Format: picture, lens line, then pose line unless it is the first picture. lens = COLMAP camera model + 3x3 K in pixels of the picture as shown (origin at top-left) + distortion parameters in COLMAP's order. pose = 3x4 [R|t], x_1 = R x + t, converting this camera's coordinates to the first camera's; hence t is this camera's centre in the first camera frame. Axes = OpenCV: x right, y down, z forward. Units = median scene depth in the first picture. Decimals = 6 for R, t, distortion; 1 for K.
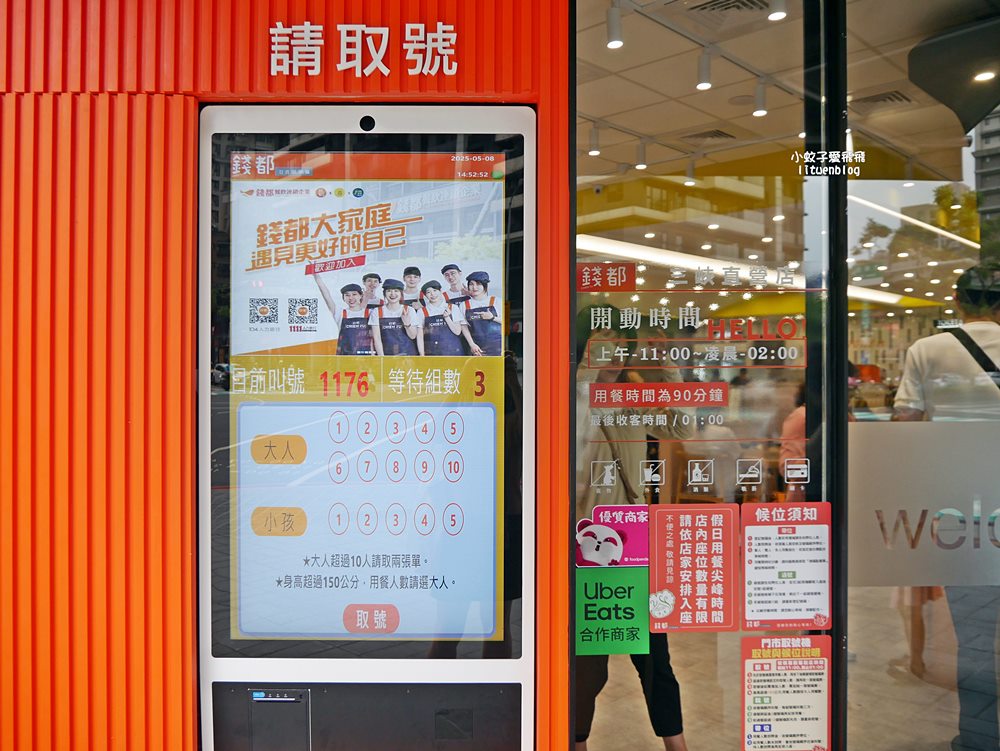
lens RADIAL K [[850.7, 0, 502.8], [0, 850.7, 380.7], [0, 0, 1]] dist [-0.053944, 0.041578]
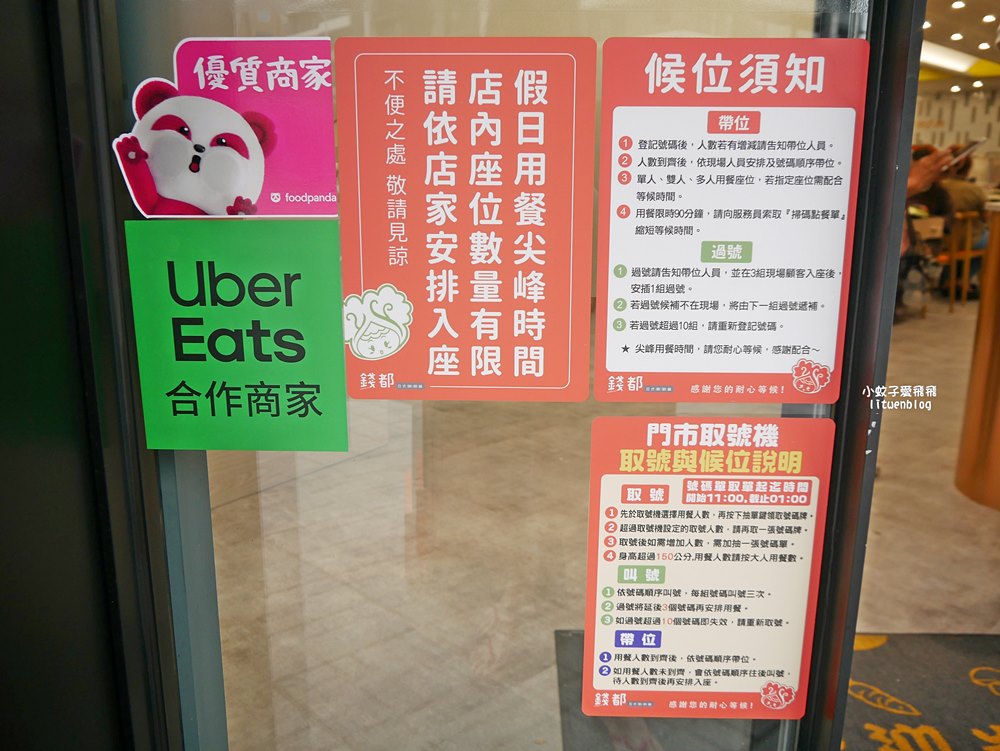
lens RADIAL K [[850.7, 0, 504.0], [0, 850.7, 376.9], [0, 0, 1]] dist [-0.053944, 0.041578]
pose [[0.999208, 0.021977, -0.033183, 0.255725], [-0.013921, 0.974043, 0.225936, 0.202129], [0.037287, -0.225295, 0.973577, 0.635402]]
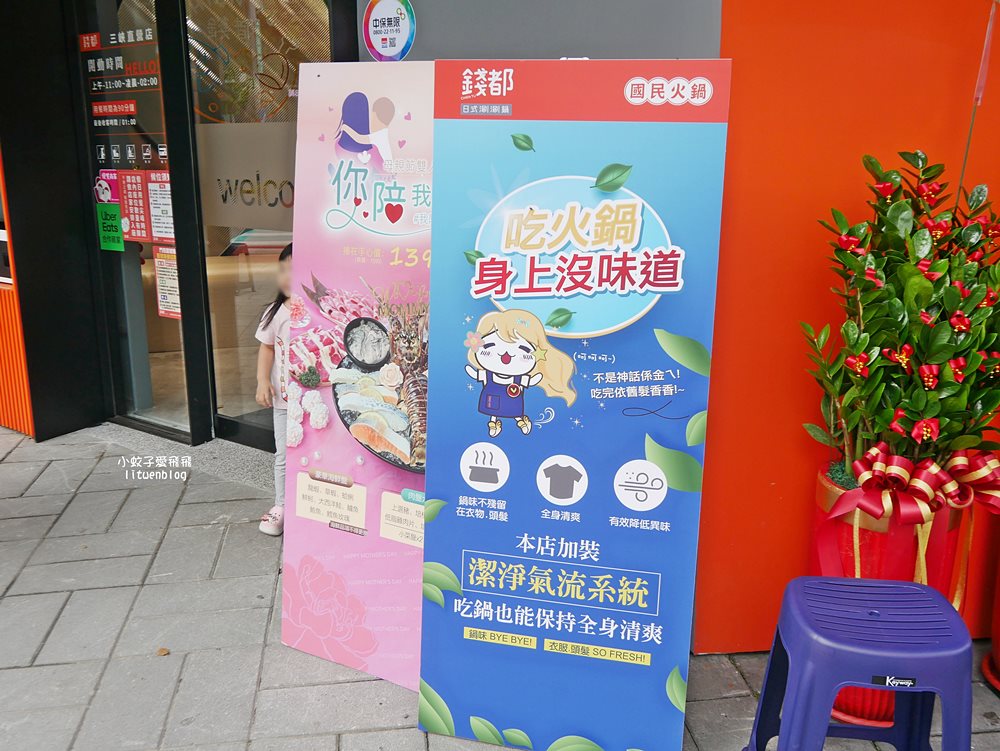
lens RADIAL K [[995.0, 0, 497.1], [0, 995.0, 372.4], [0, 0, 1]] dist [-0.020788, 0.000000]
pose [[0.788547, 0.139233, -0.599005, 2.175803], [0.003381, 0.973037, 0.230624, 0.080440], [0.614965, -0.183883, 0.766815, -0.225374]]
